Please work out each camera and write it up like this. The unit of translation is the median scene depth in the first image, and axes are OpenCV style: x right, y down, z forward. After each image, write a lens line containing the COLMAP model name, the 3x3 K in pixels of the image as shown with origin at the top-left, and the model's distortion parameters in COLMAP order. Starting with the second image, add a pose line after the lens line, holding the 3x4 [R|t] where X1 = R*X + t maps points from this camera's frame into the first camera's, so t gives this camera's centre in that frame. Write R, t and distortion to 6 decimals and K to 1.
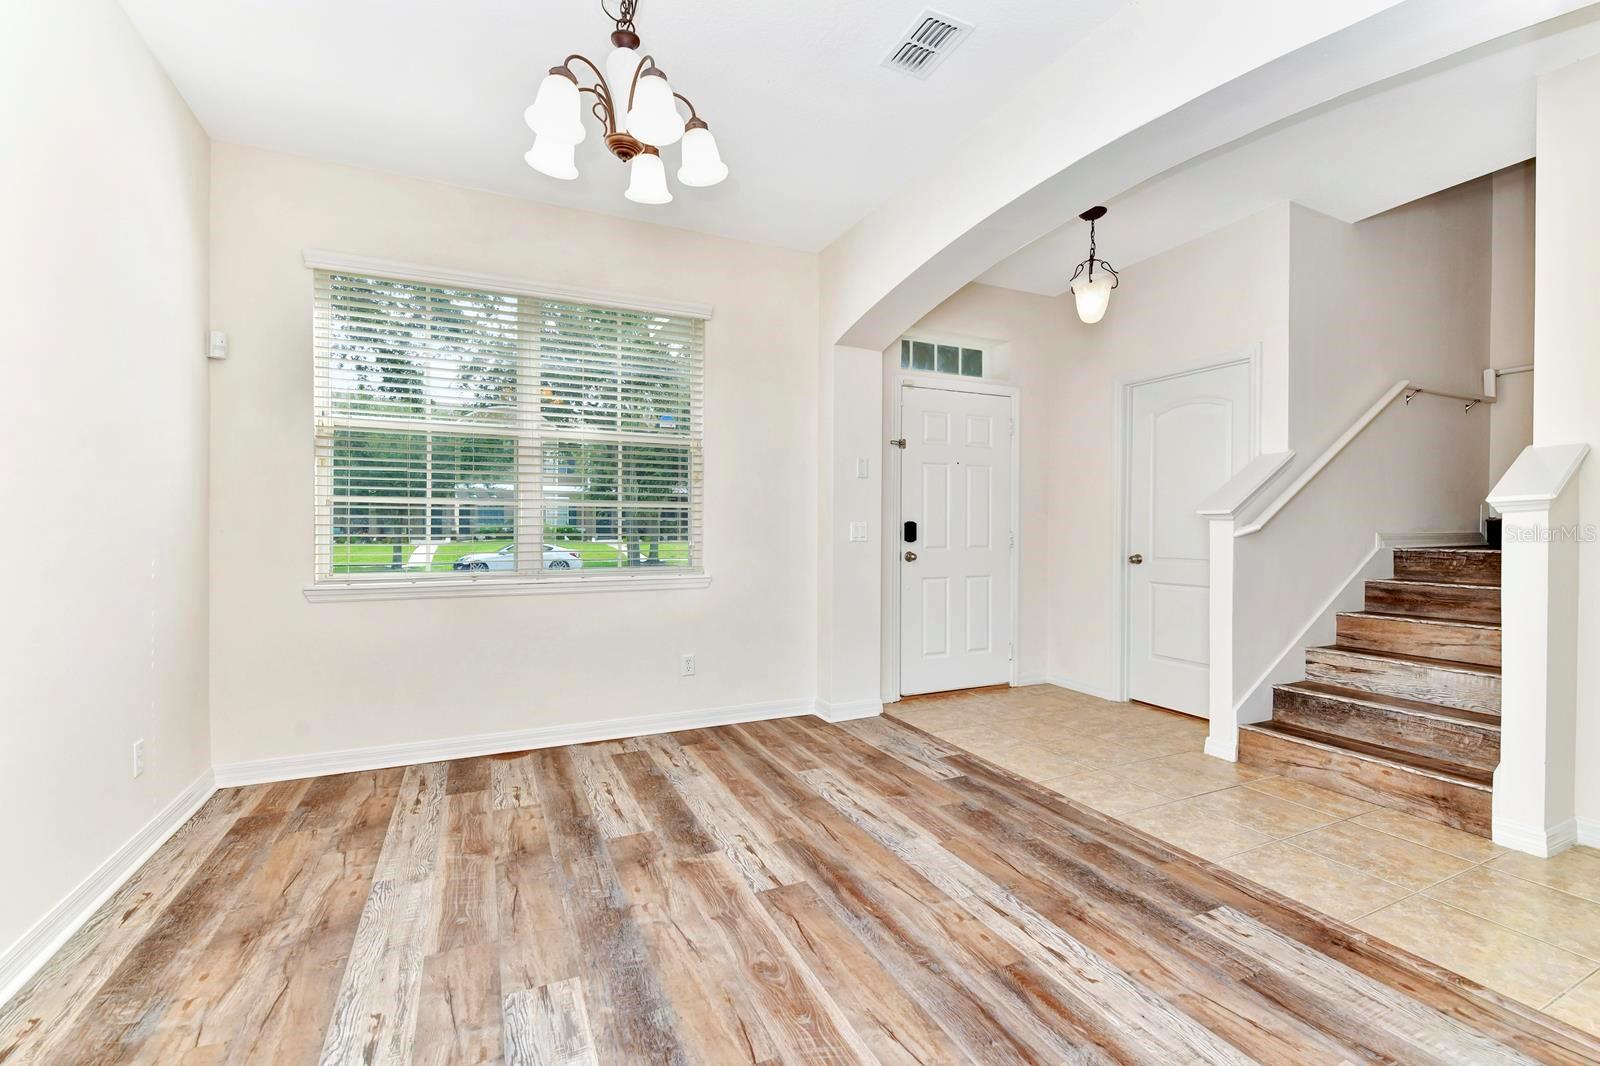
lens RADIAL K [[695.6, 0, 812.1], [0, 695.6, 526.4], [0, 0, 1]] dist [0.002029, -0.009282]
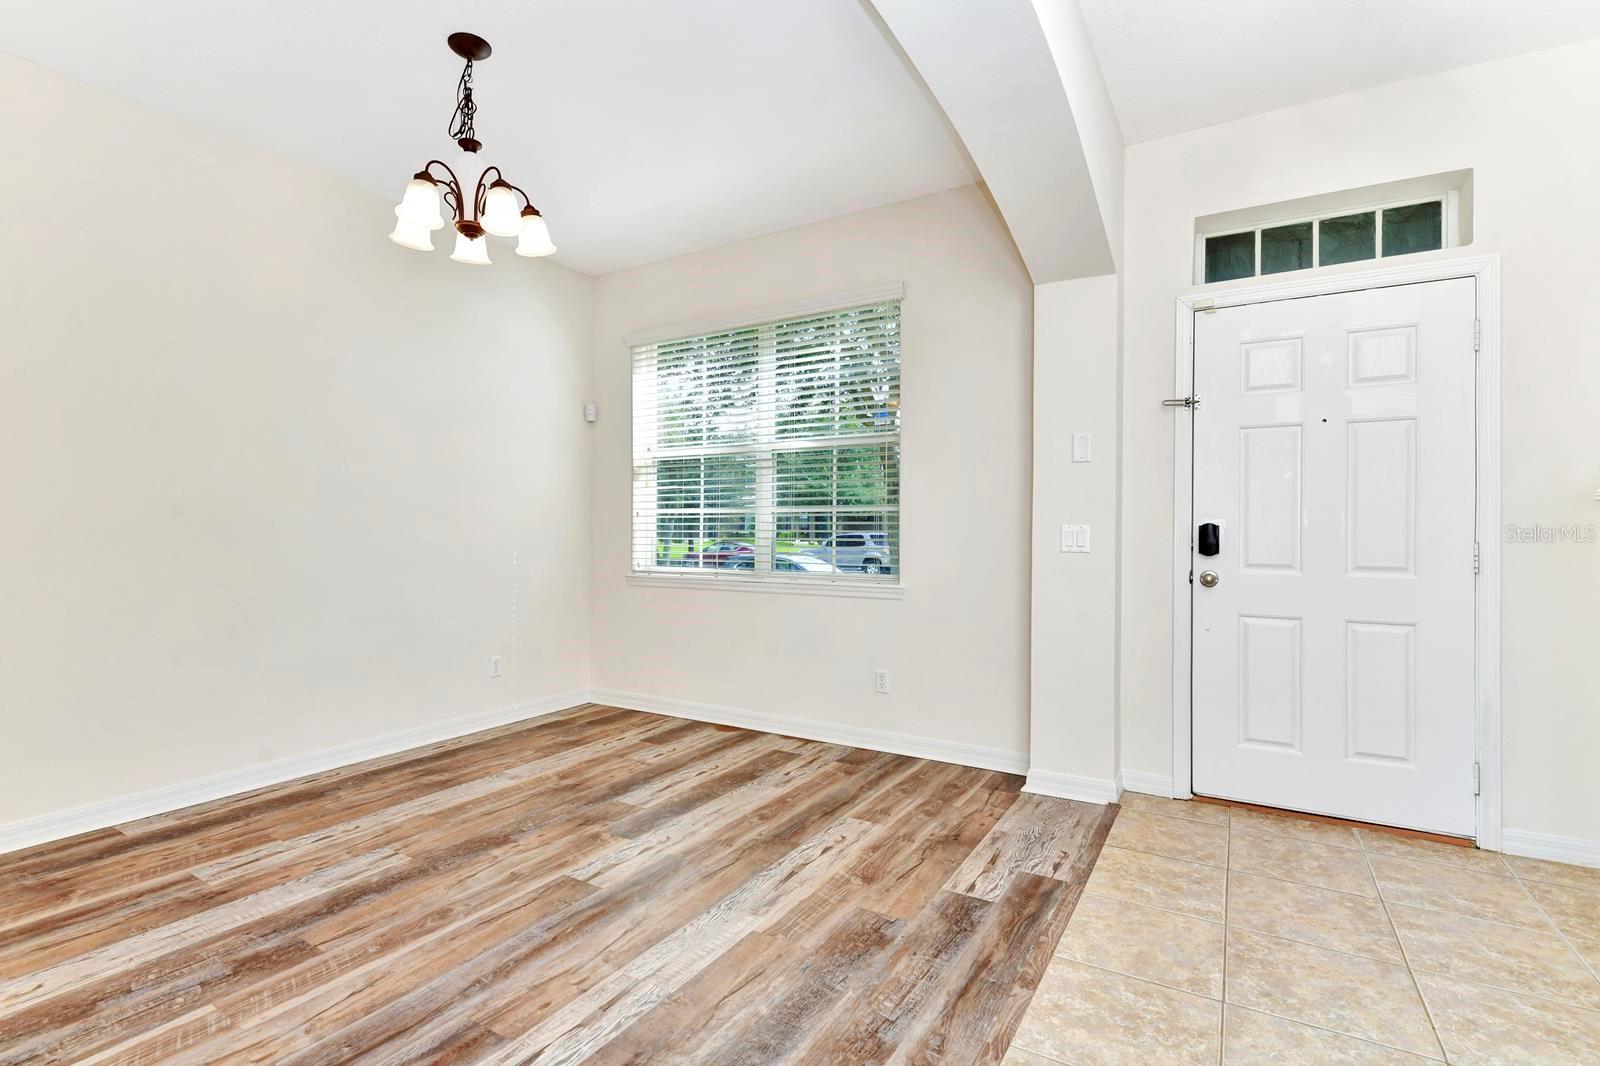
lens RADIAL K [[740.0, 0, 817.6], [0, 740.0, 547.2], [0, 0, 1]] dist [0.000084, -0.012105]
pose [[0.557208, 0.014975, -0.830238, 0.816772], [-0.001494, 0.999854, 0.017032, 0.006740], [0.830371, -0.008250, 0.557149, 0.537322]]
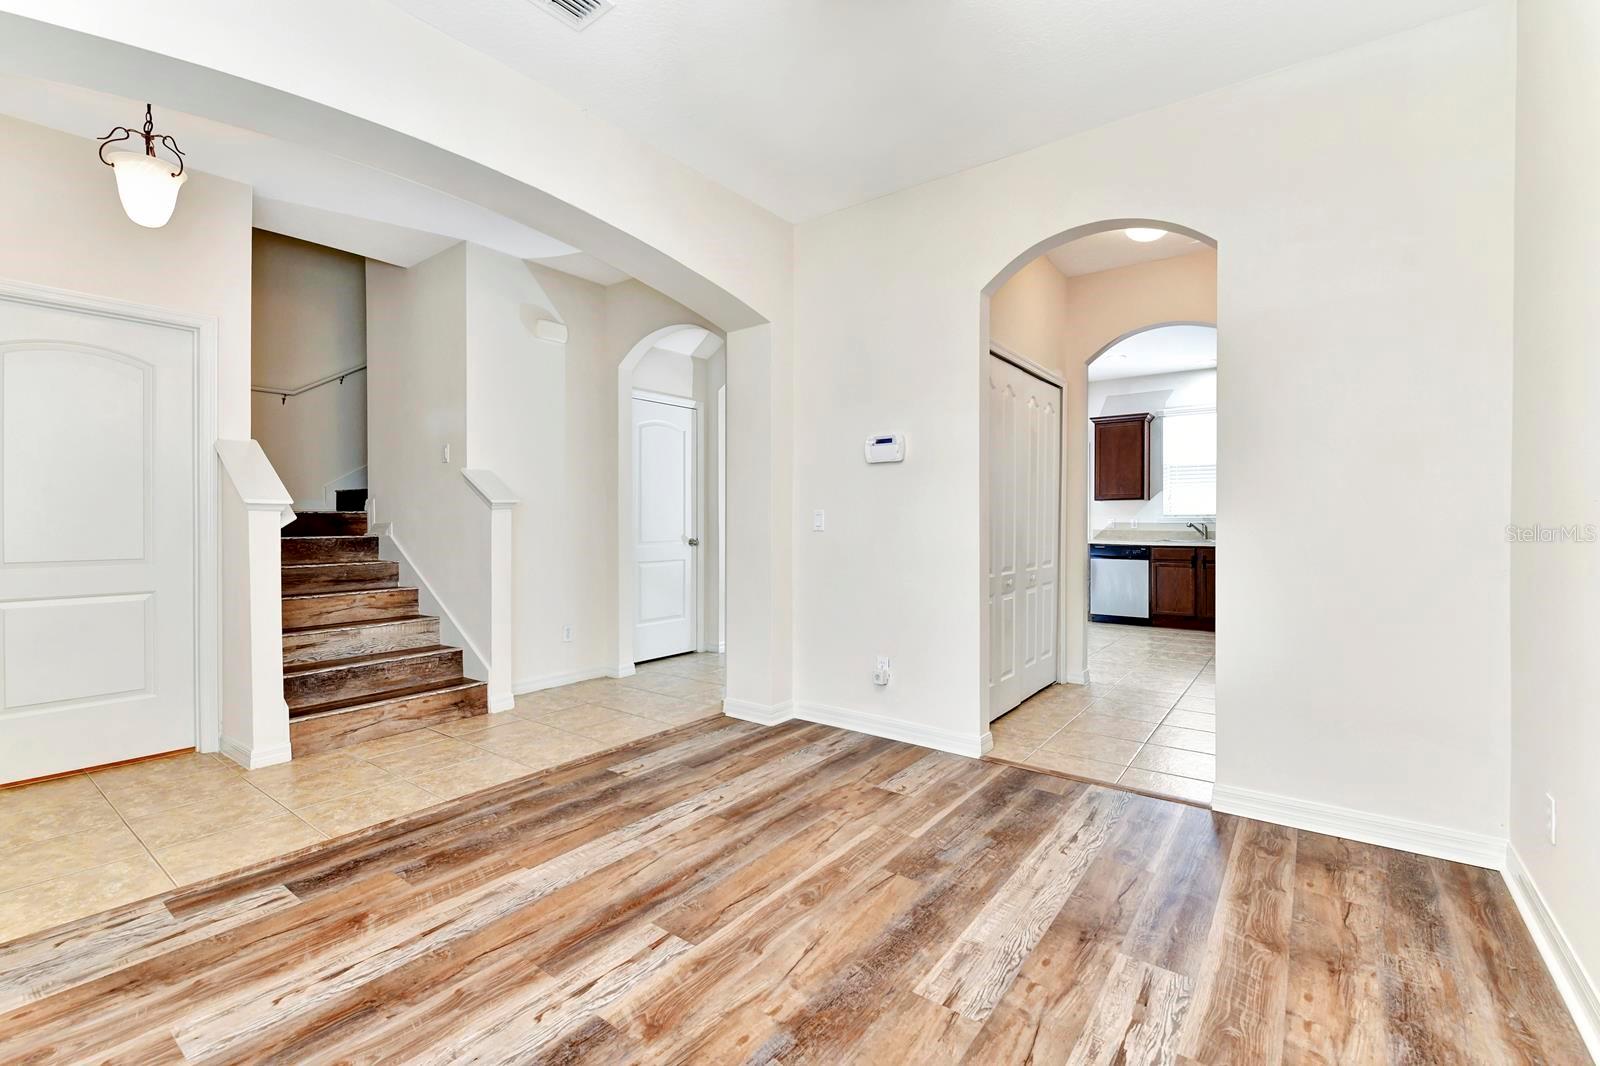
lens RADIAL K [[678.3, 0, 800.0], [0, 678.3, 533.0], [0, 0, 1]] dist [-0.017386, -0.000267]
pose [[-0.456205, -0.019785, 0.889655, -0.669658], [0.001959, 0.999728, 0.023237, 0.001048], [-0.889873, 0.012344, -0.456042, 0.968969]]
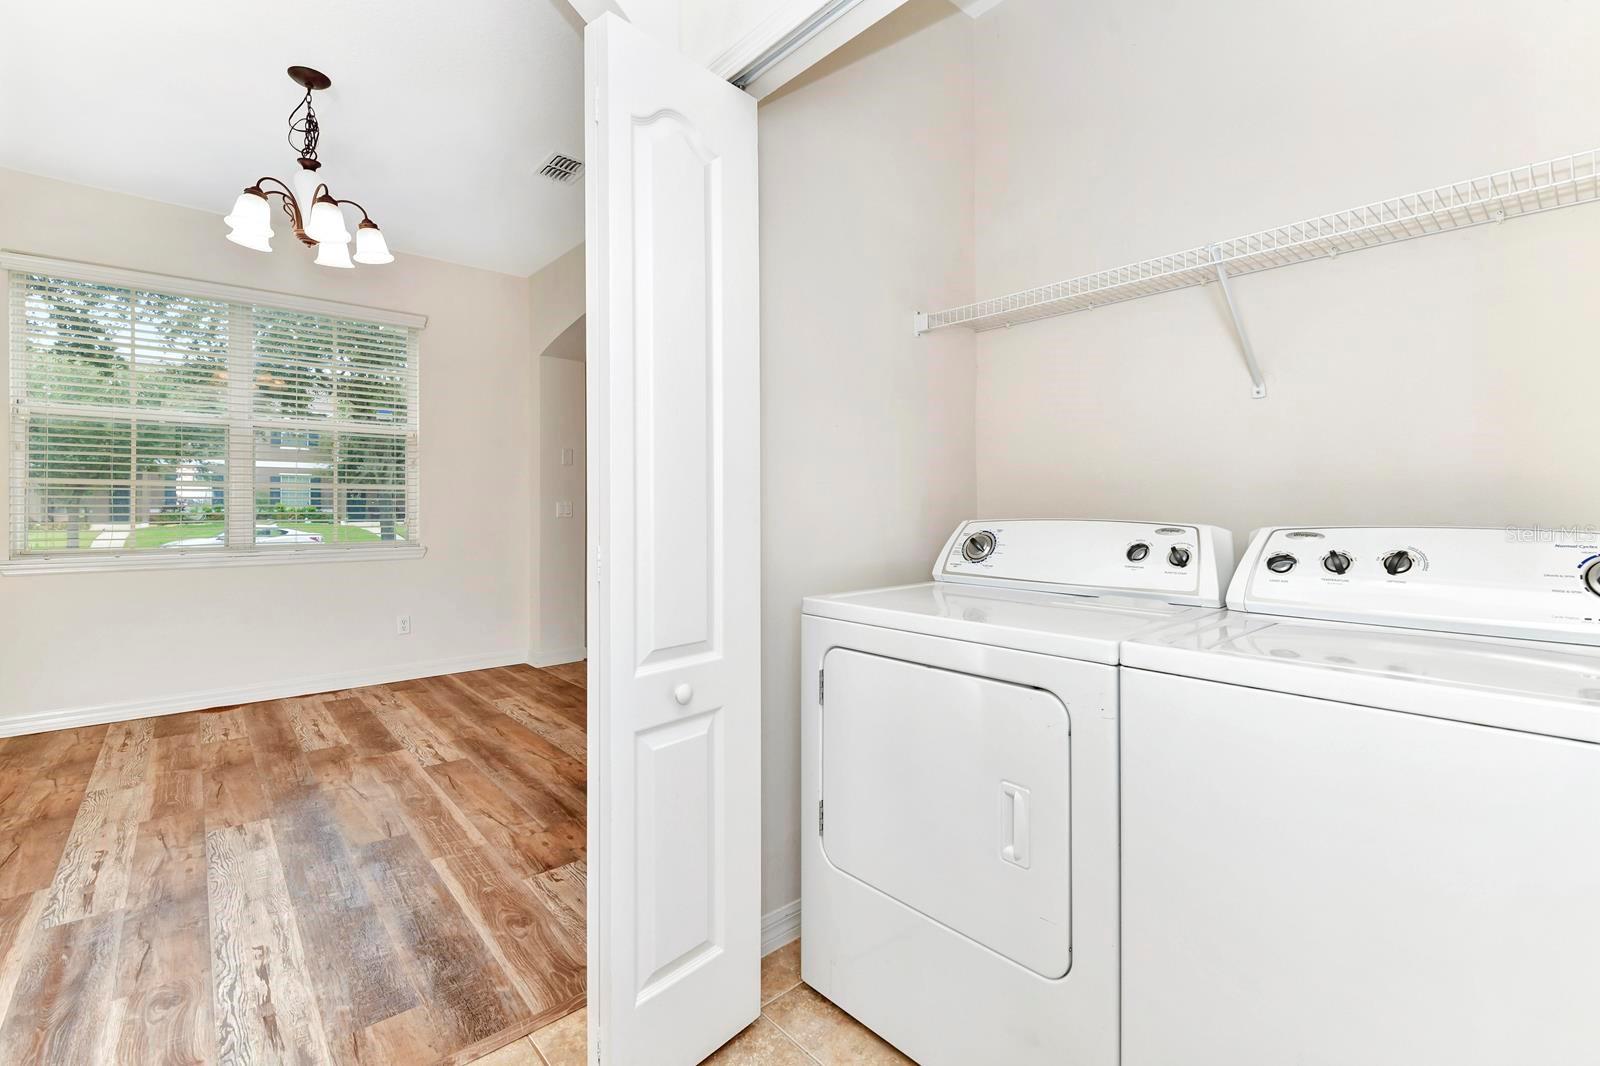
lens RADIAL K [[718.1, 0, 802.3], [0, 718.1, 495.6], [0, 0, 1]] dist [0.016886, -0.010554]
pose [[0.967003, -0.004649, 0.254722, 0.219761], [0.007723, 0.999909, -0.011067, 0.005130], [-0.254647, 0.012669, 0.966951, -0.457517]]
